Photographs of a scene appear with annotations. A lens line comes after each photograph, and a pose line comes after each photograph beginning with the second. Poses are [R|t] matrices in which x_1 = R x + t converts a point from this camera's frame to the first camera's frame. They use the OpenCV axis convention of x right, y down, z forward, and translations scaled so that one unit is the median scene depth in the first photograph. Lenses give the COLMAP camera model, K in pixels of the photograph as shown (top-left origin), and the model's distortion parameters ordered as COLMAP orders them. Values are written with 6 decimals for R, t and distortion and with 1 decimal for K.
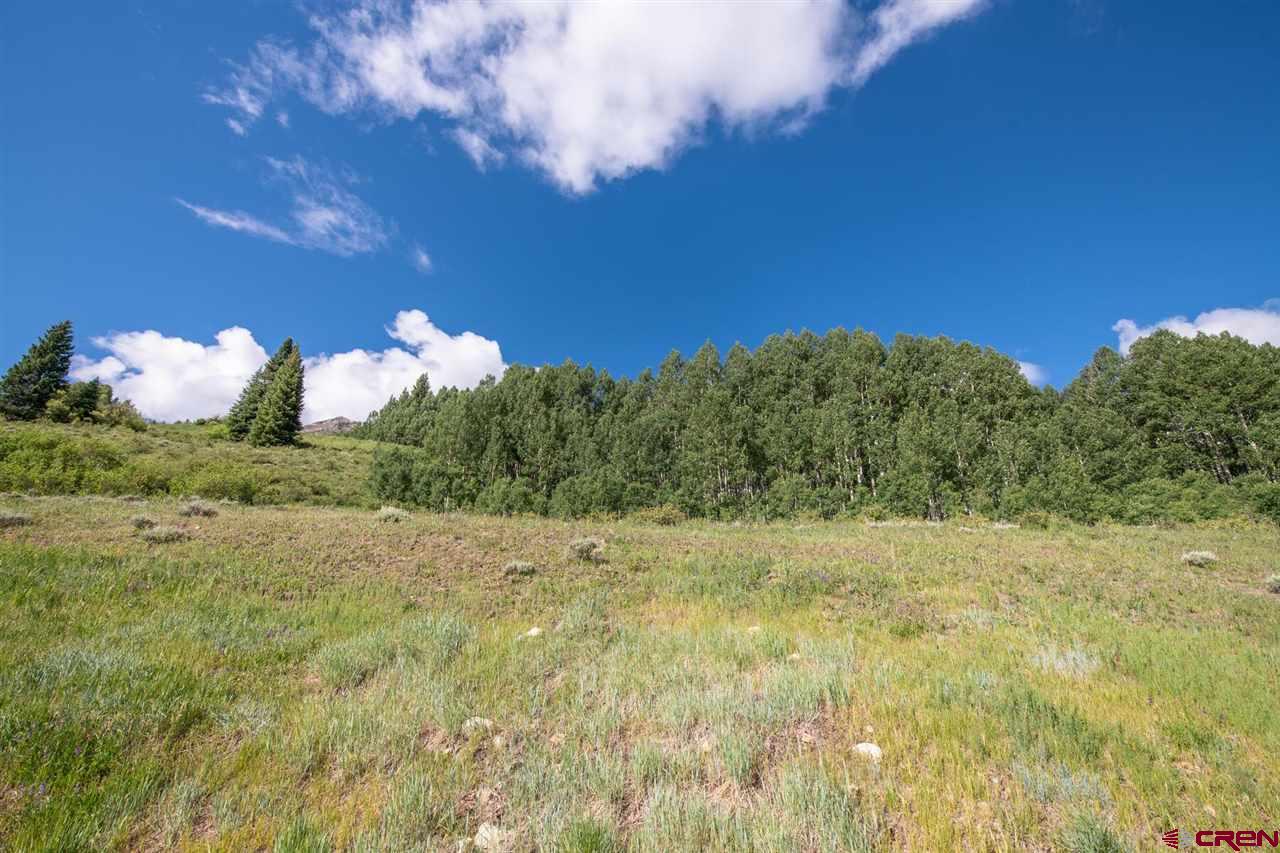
lens RADIAL K [[509.9, 0, 635.2], [0, 509.9, 420.4], [0, 0, 1]] dist [-0.016588, -0.000967]
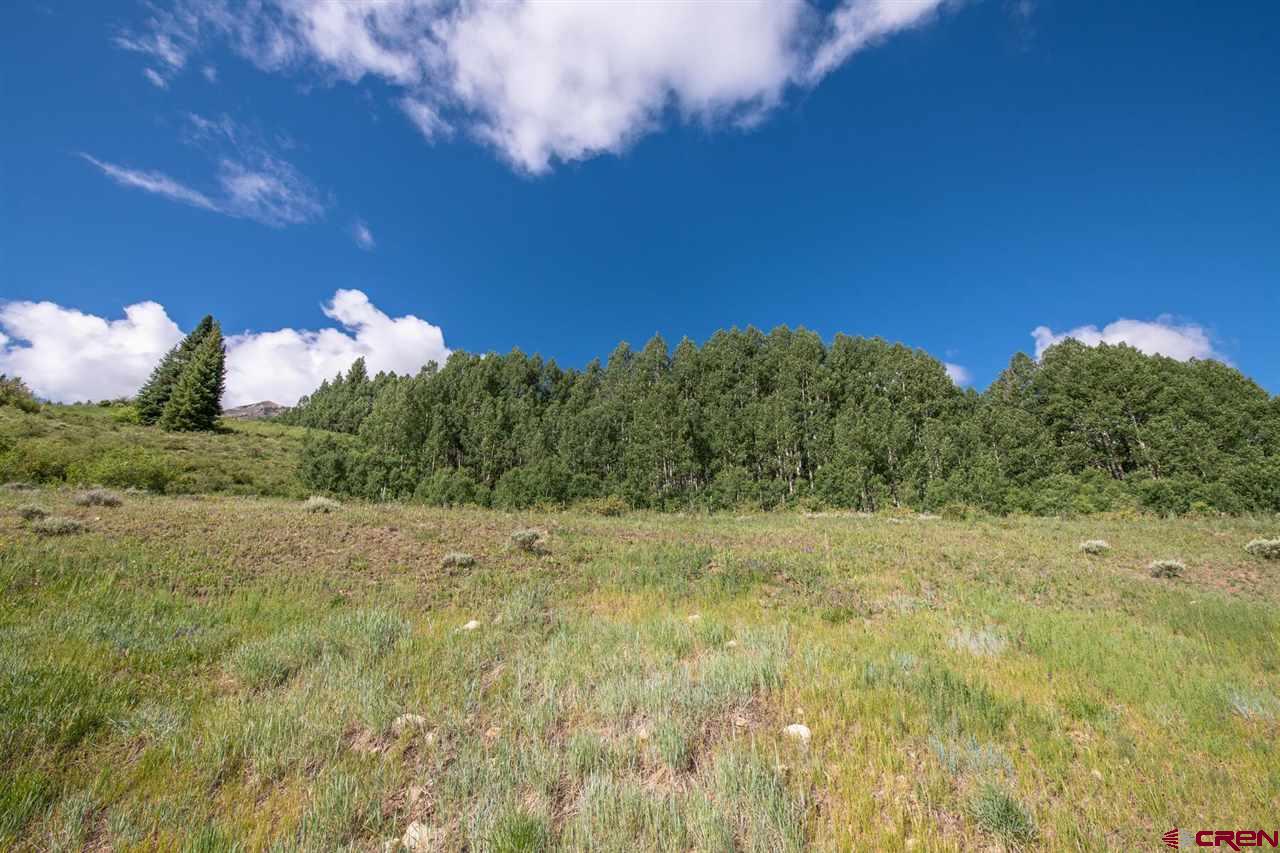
lens RADIAL K [[509.9, 0, 635.2], [0, 509.9, 420.4], [0, 0, 1]] dist [-0.016588, -0.000967]
pose [[0.994585, 0.018364, 0.102295, 0.004304], [-0.020061, 0.999677, 0.015591, 0.001541], [-0.101975, -0.017559, 0.994632, 0.003621]]
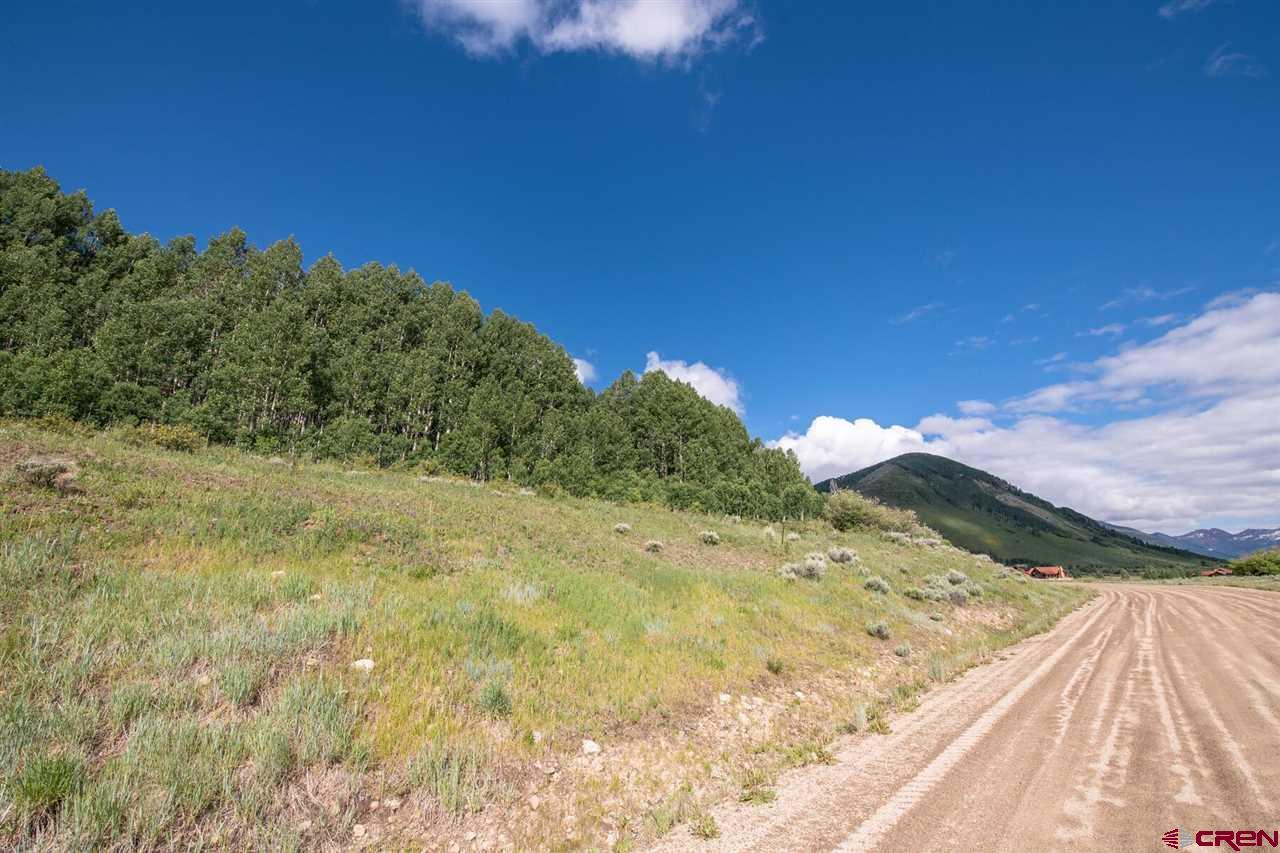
lens RADIAL K [[512.7, 0, 641.2], [0, 512.7, 426.4], [0, 0, 1]] dist [-0.014839, -0.001880]
pose [[0.673233, 0.187382, 0.715294, -0.045920], [-0.267156, 0.963653, -0.000997, -0.052661], [-0.689482, -0.190424, 0.698823, -0.125443]]
